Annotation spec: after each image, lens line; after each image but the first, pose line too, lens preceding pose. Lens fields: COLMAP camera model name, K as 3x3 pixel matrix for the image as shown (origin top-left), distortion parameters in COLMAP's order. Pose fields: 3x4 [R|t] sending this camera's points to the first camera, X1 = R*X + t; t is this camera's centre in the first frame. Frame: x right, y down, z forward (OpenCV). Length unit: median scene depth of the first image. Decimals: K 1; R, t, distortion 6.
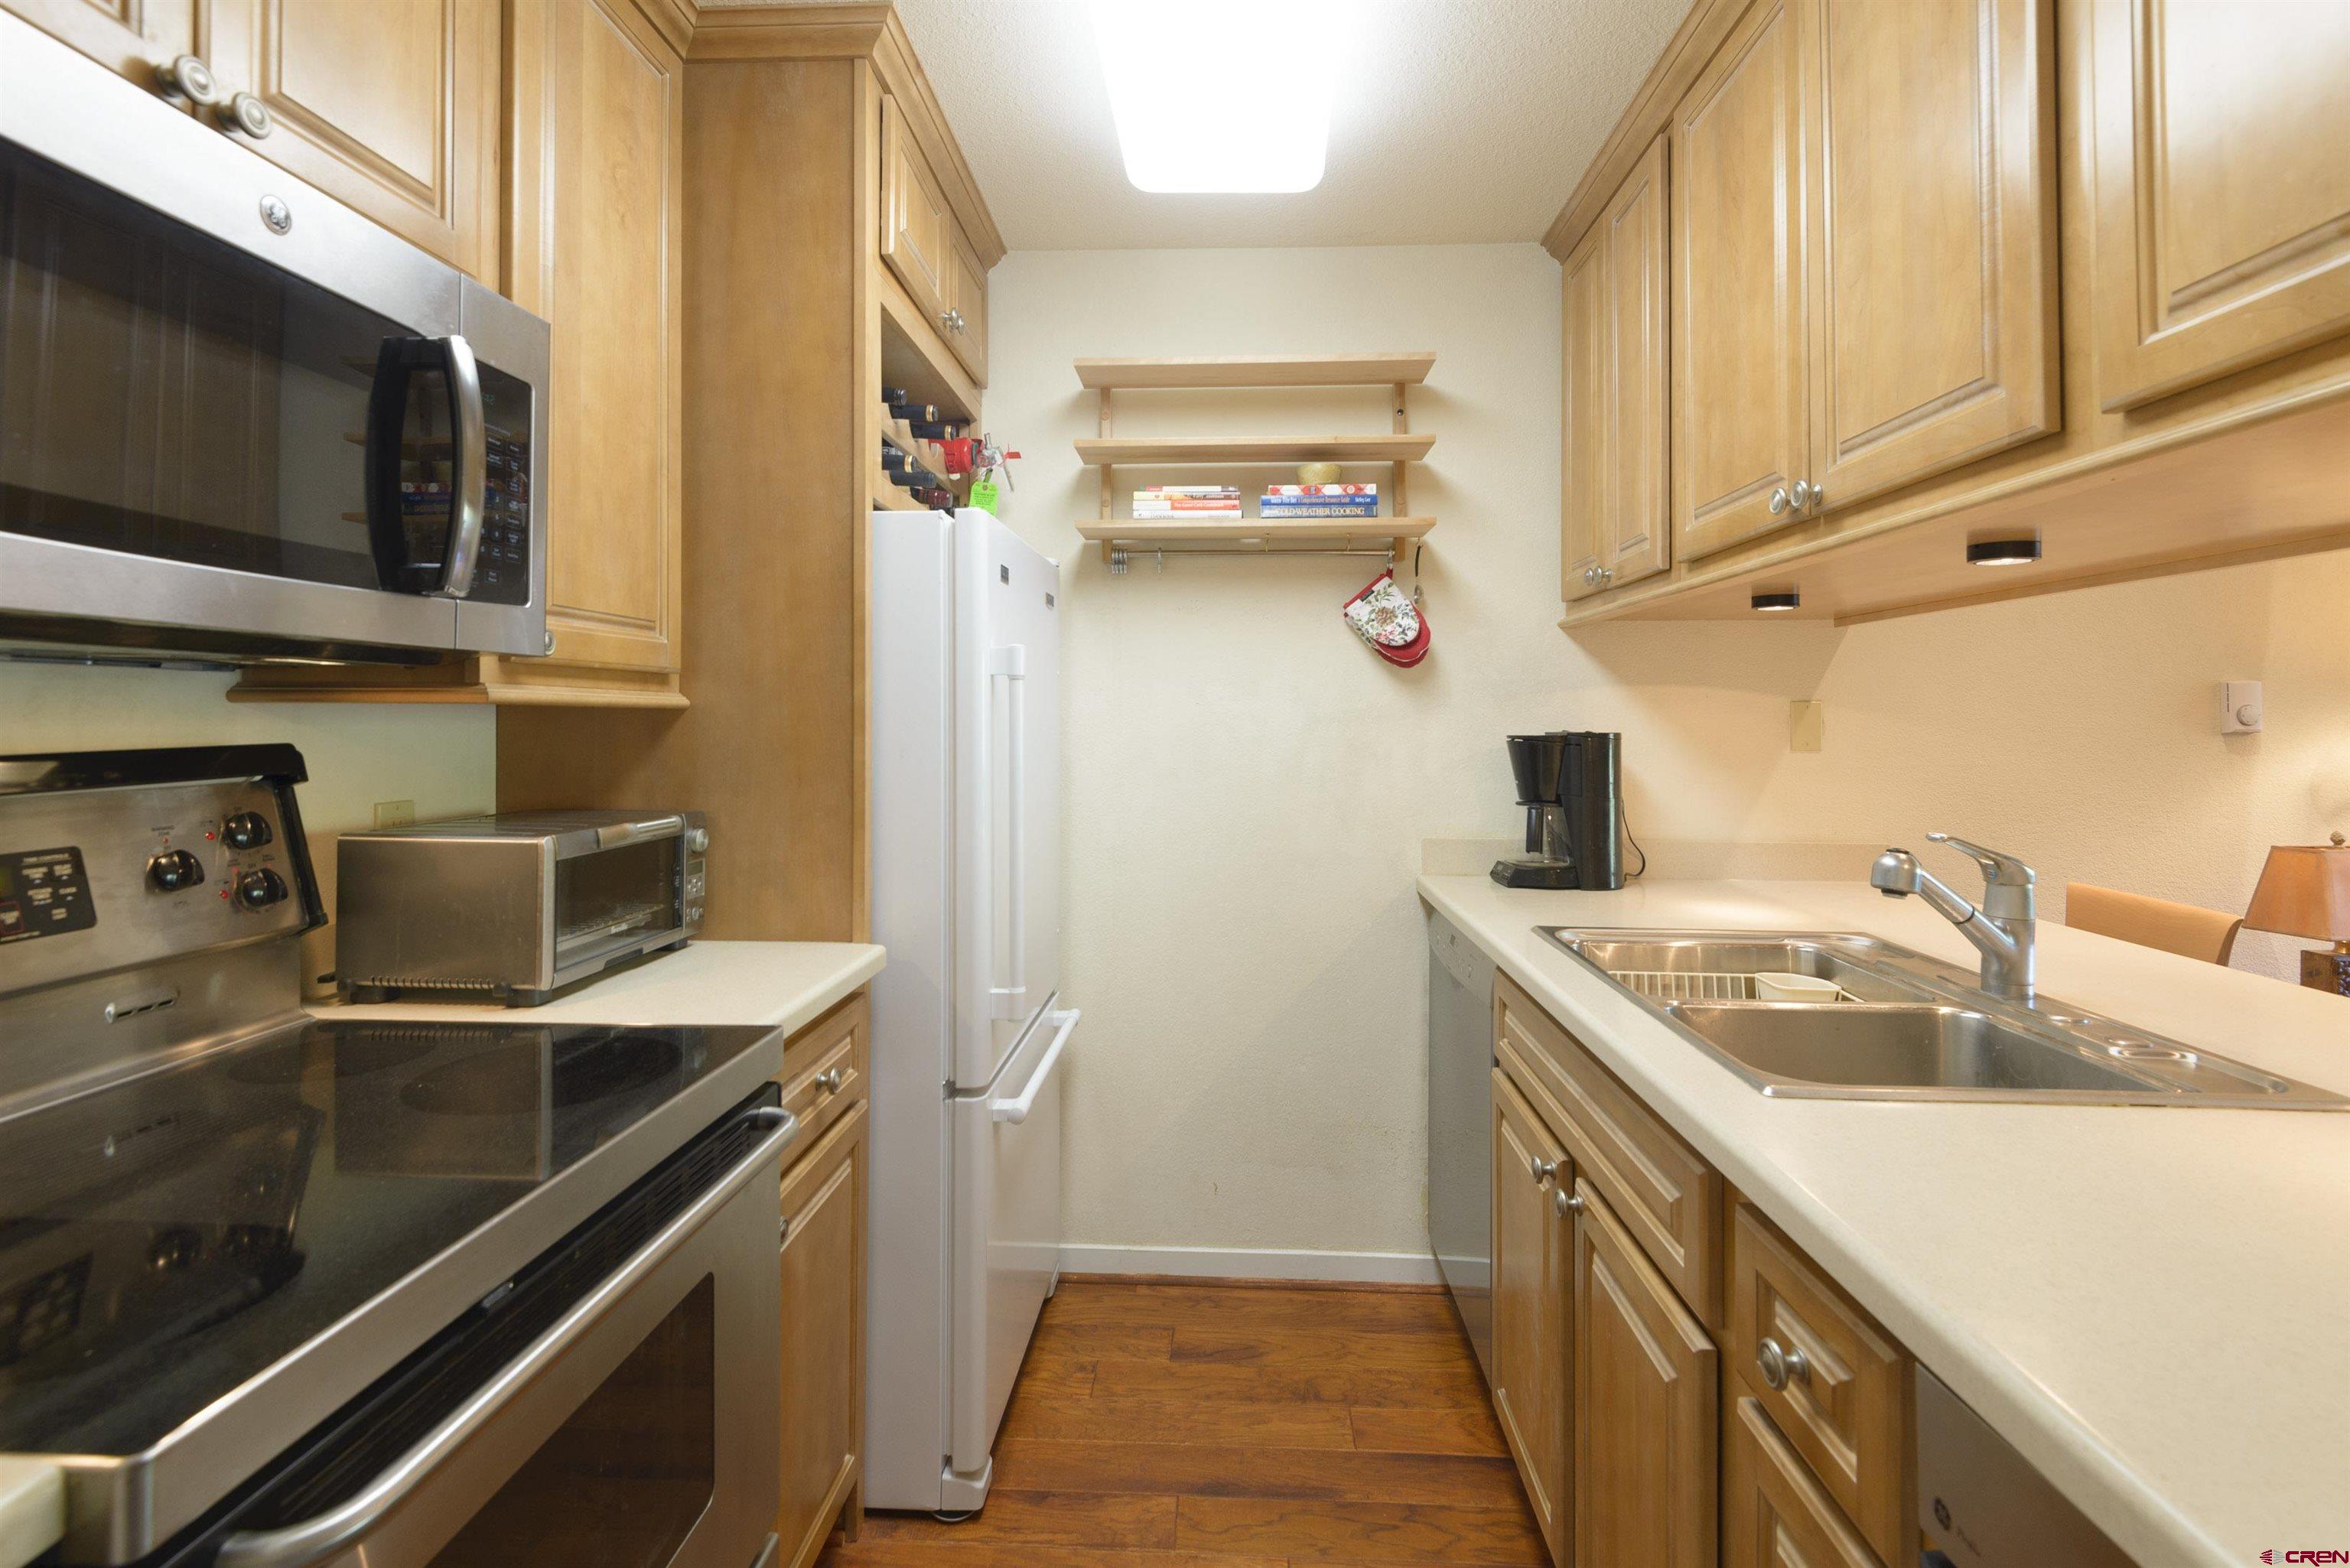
lens RADIAL K [[1077.4, 0, 1162.2], [0, 1077.4, 705.6], [0, 0, 1]] dist [-0.028029, -0.004631]
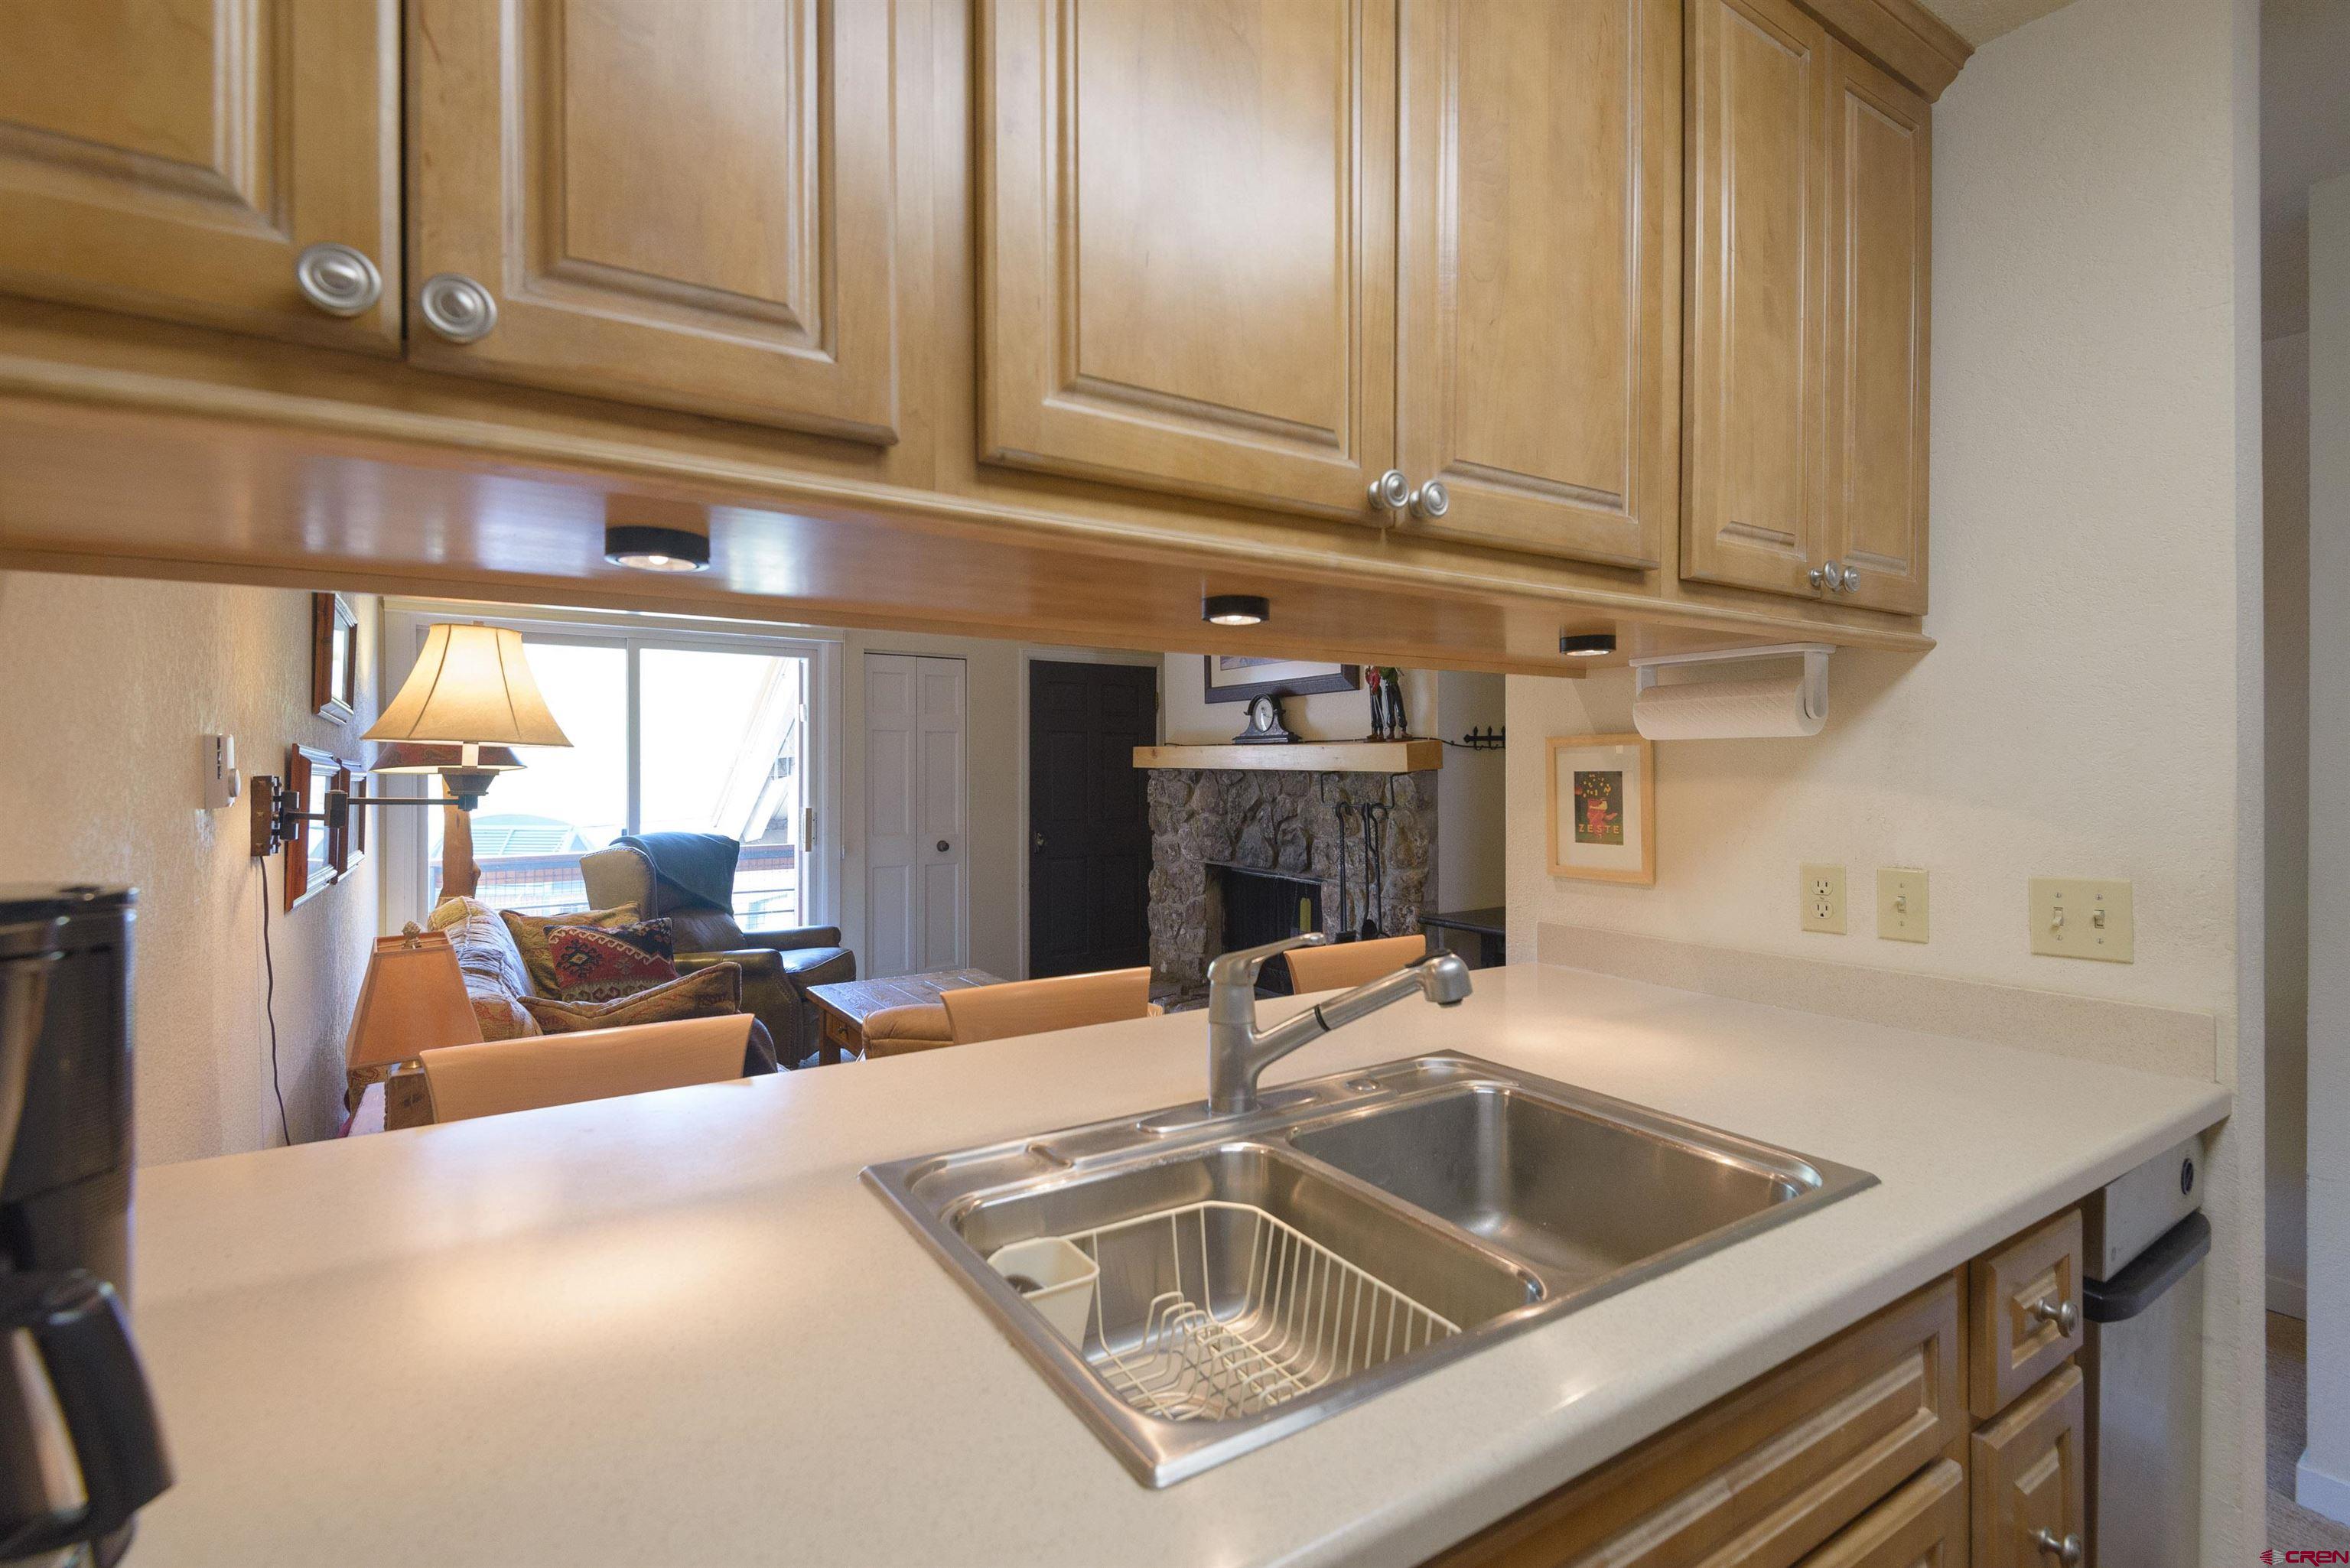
lens RADIAL K [[1077.4, 0, 1169.3], [0, 1077.4, 769.6], [0, 0, 1]] dist [-0.028029, -0.004631]
pose [[-0.587101, -0.009523, 0.809457, 0.131736], [-0.014492, 0.999894, 0.001253, -0.017606], [-0.809384, -0.010995, -0.587177, 1.787044]]
